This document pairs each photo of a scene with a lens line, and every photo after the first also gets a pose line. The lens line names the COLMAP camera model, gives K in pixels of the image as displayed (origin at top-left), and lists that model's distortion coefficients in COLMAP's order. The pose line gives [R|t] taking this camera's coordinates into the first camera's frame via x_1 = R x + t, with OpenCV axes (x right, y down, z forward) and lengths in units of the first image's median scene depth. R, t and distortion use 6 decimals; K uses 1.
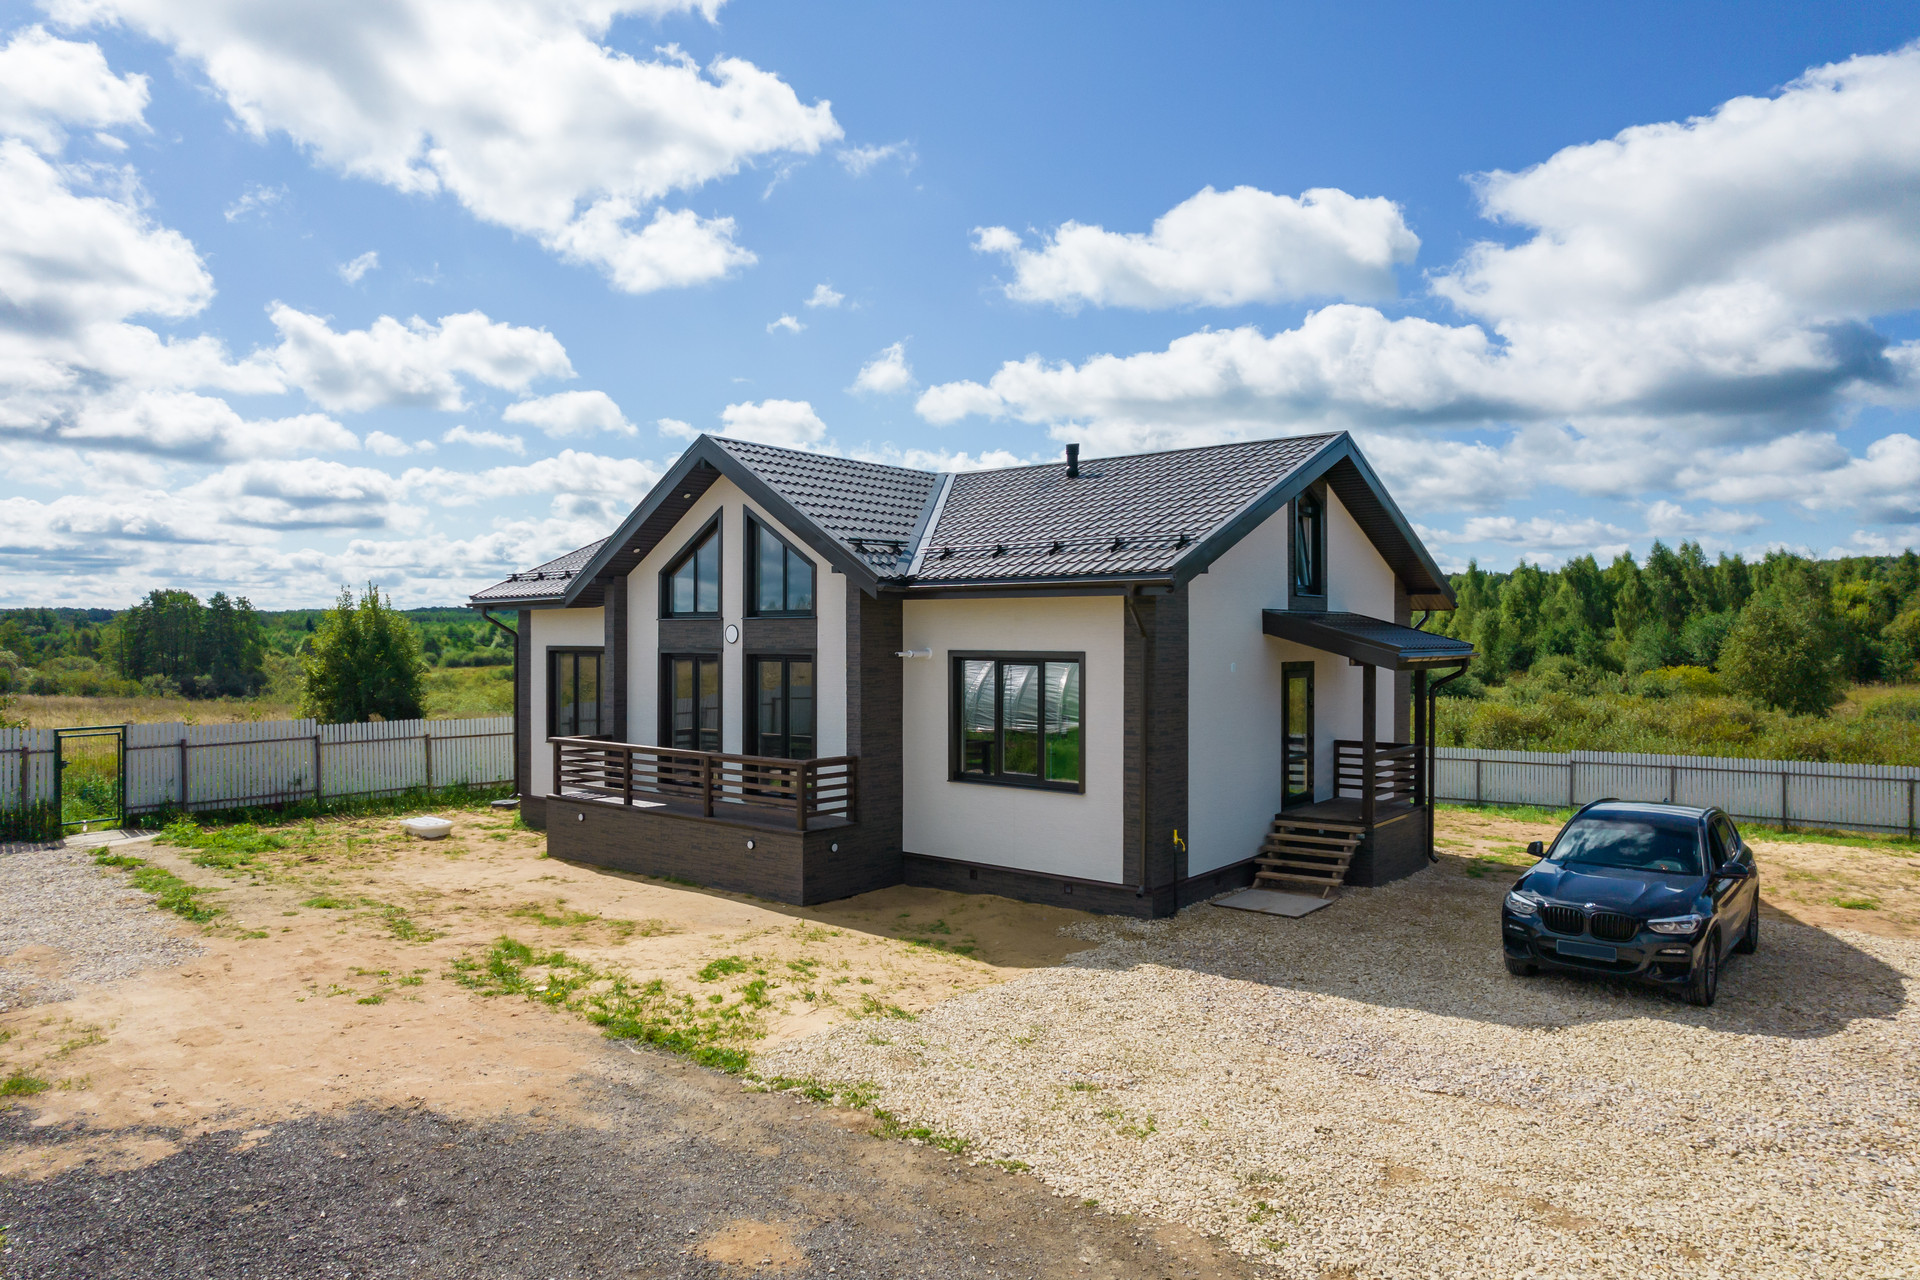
lens RADIAL K [[1204.2, 0, 960.0], [0, 1204.2, 640.0], [0, 0, 1]] dist [-0.083430, 0.046205]
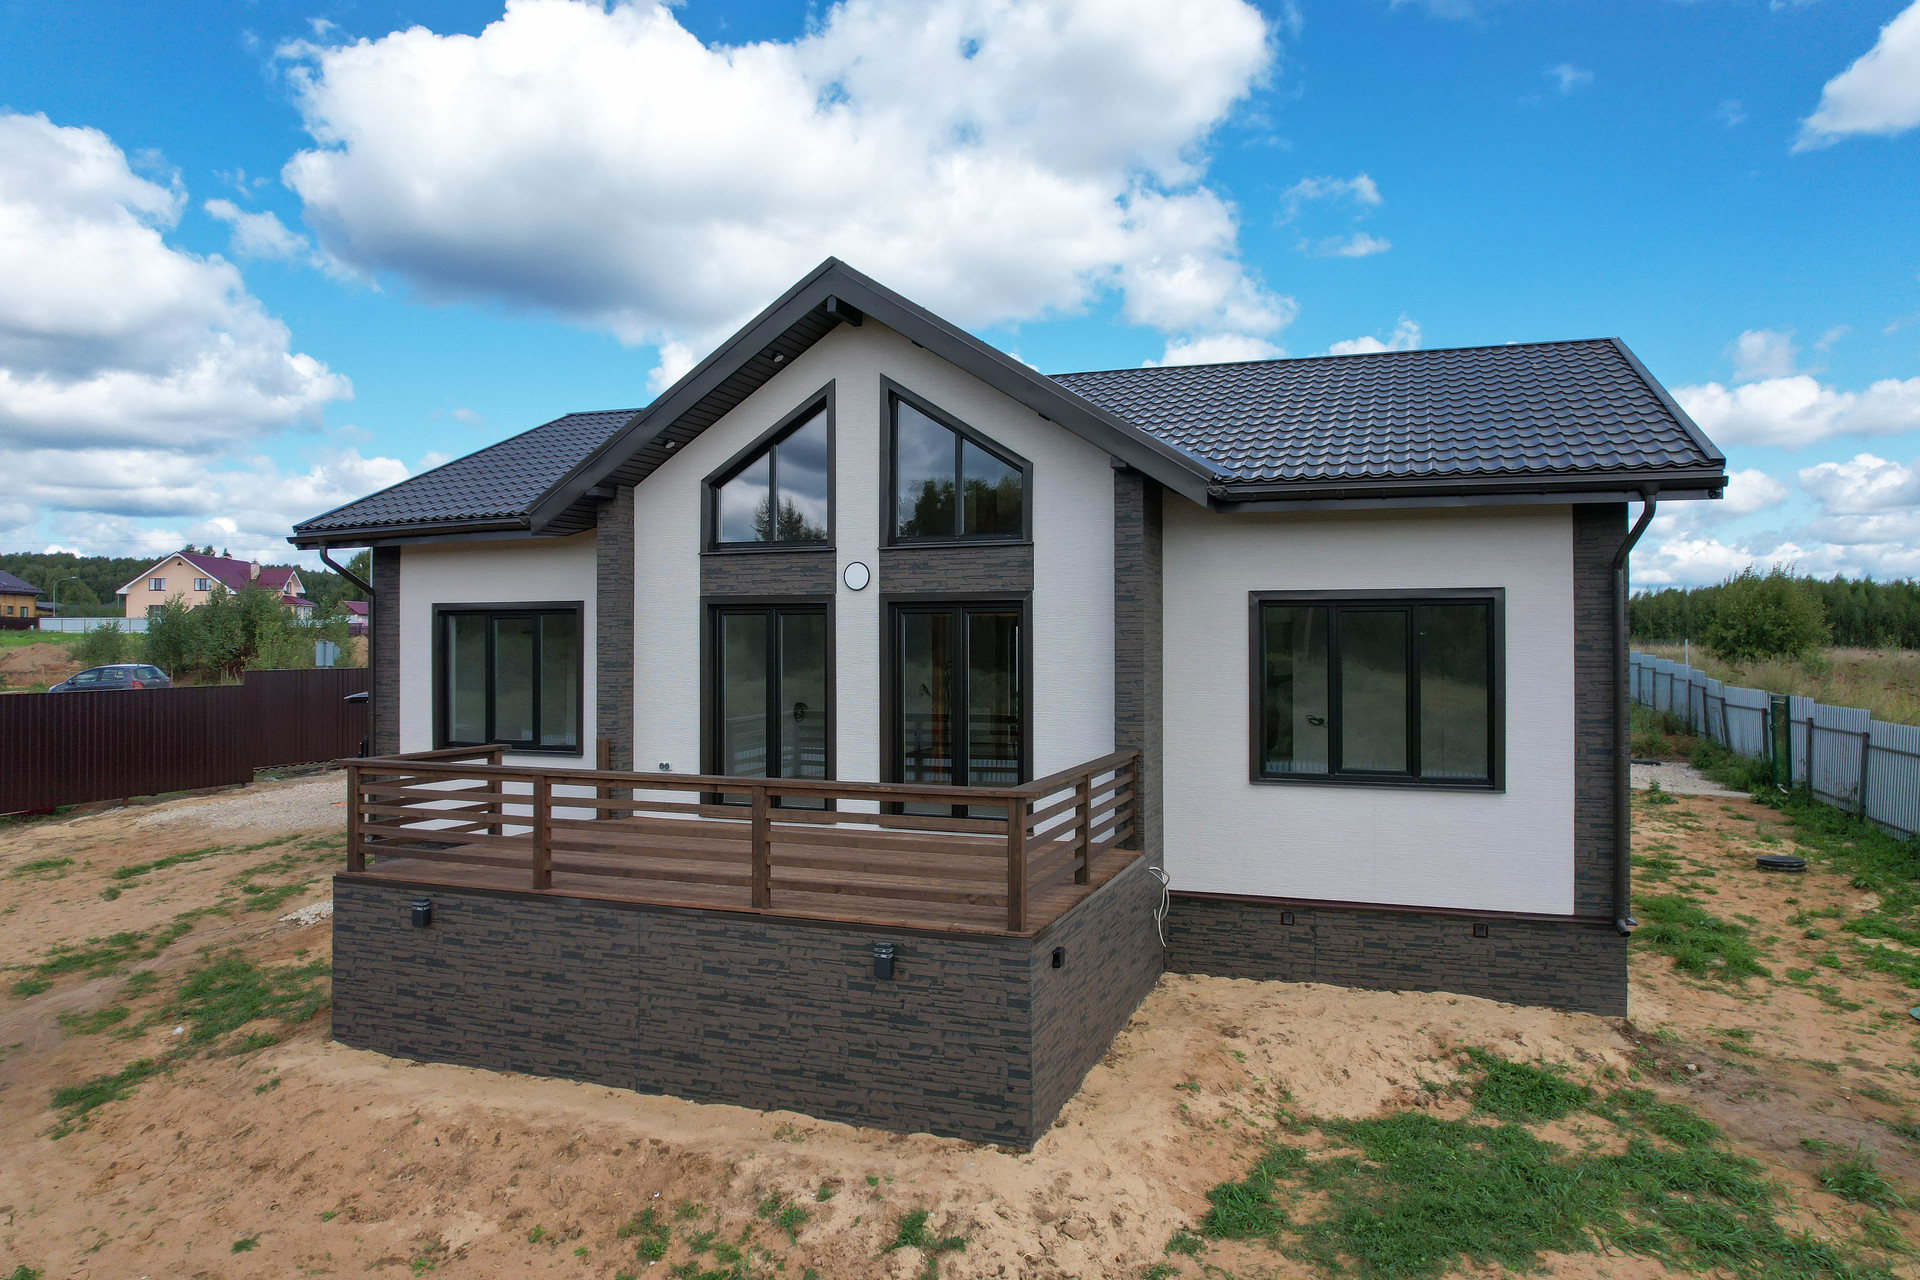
lens RADIAL K [[1228.5, 0, 960.0], [0, 1228.5, 640.0], [0, 0, 1]] dist [-0.056220, 0.053823]
pose [[0.950635, -0.004482, 0.310279, -0.350988], [0.004358, 0.999990, 0.001092, 0.031722], [-0.310281, 0.000314, 0.950645, 0.355956]]
